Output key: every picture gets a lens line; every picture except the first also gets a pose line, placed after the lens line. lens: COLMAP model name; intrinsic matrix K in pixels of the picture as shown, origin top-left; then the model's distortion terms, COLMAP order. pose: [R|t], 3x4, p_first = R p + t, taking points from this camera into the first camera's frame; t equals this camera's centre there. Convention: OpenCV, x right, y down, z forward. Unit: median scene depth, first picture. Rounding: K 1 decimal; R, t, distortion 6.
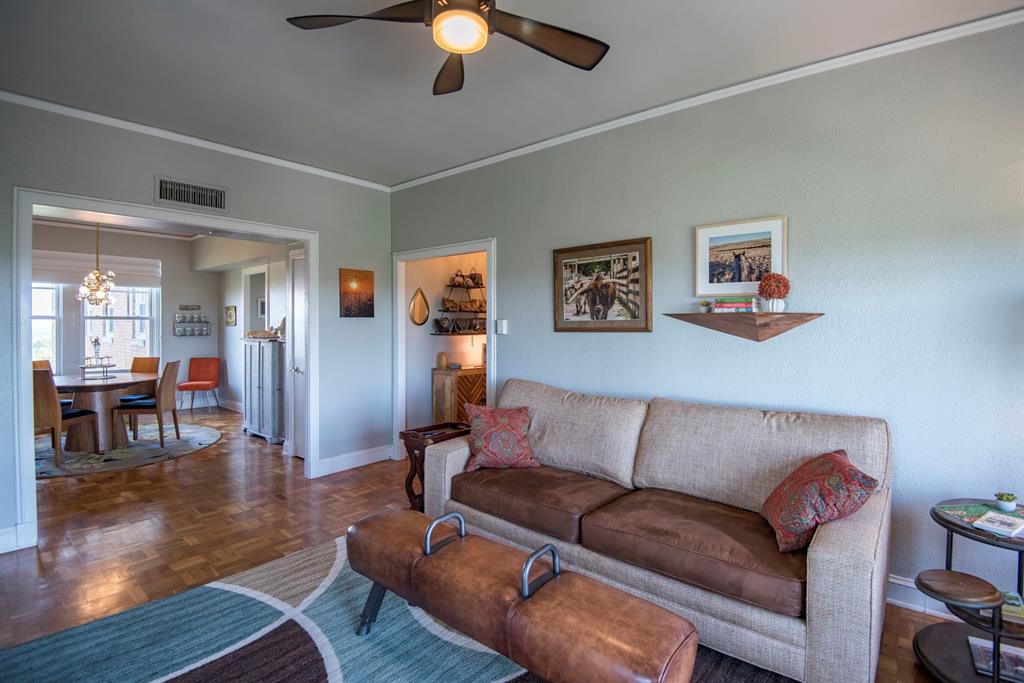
lens RADIAL K [[485.2, 0, 514.1], [0, 485.2, 339.0], [0, 0, 1]] dist [-0.014700, -0.013762]
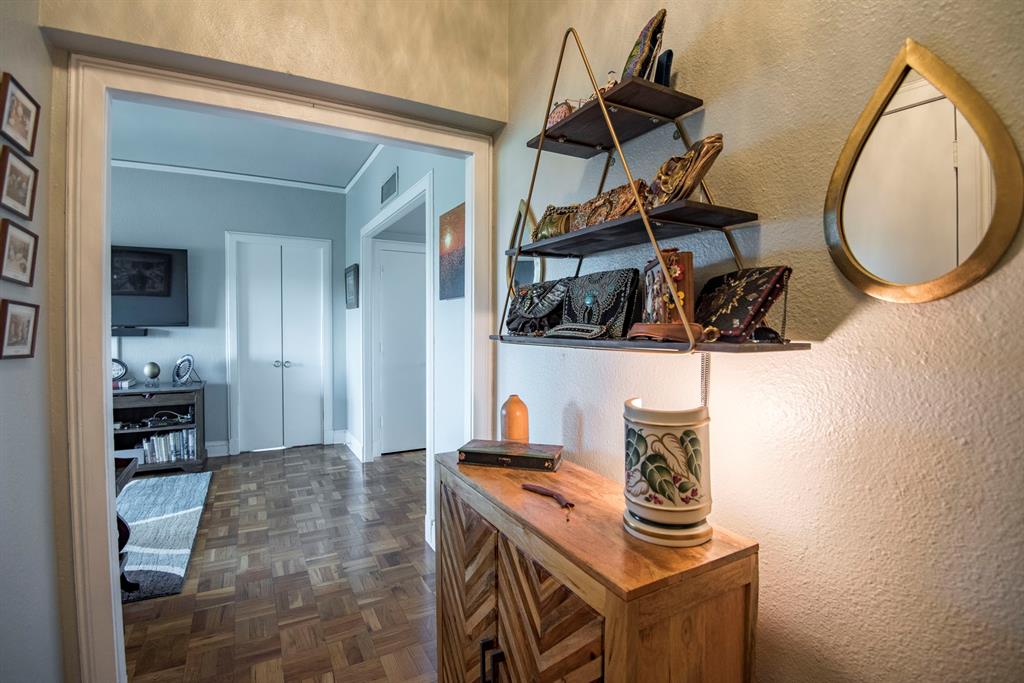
lens RADIAL K [[478.1, 0, 510.7], [0, 478.1, 330.9], [0, 0, 1]] dist [-0.022379, -0.012163]
pose [[-0.369078, 0.007363, -0.929369, 0.129887], [-0.029400, 0.999376, 0.019593, -0.016829], [0.928933, 0.034555, -0.368631, 1.117262]]
